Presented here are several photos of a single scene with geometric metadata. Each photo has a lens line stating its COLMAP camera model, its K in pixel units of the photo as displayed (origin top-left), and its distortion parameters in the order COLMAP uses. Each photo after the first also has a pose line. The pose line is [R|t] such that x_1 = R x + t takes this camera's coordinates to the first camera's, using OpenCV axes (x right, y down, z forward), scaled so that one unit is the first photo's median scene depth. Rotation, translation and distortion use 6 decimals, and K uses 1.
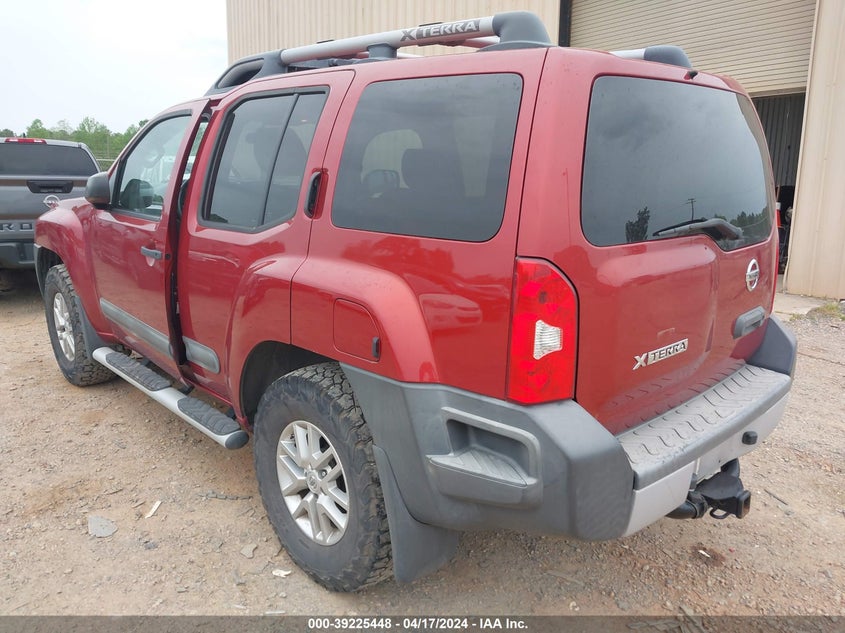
lens RADIAL K [[644.5, 0, 423.4], [0, 644.5, 330.3], [0, 0, 1]] dist [-0.000707, -0.000583]
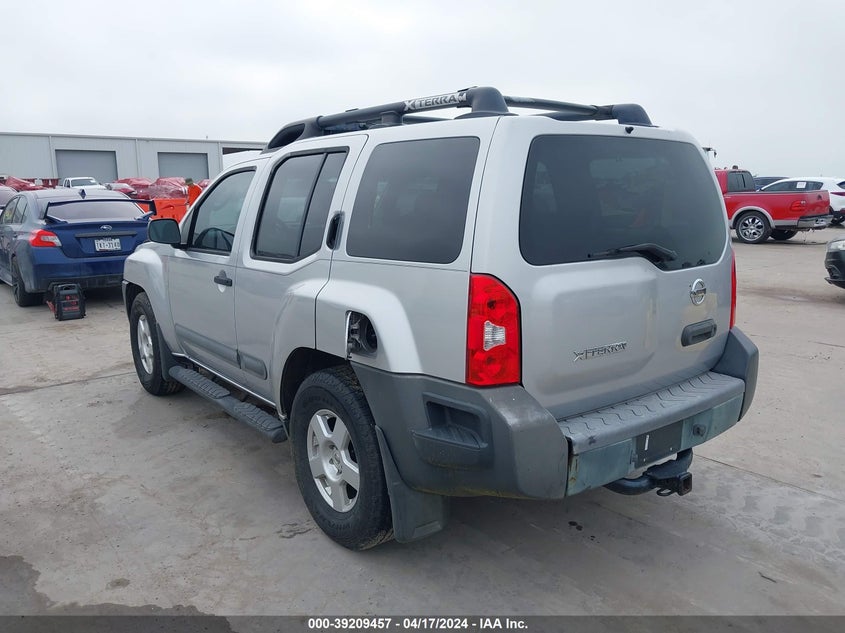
lens RADIAL K [[657.3, 0, 420.2], [0, 657.3, 331.4], [0, 0, 1]] dist [0.072492, -0.112635]
pose [[0.992950, -0.000328, -0.118534, 0.151145], [-0.007353, 0.997900, -0.064359, 0.069361], [0.118306, 0.064777, 0.990862, -0.258613]]
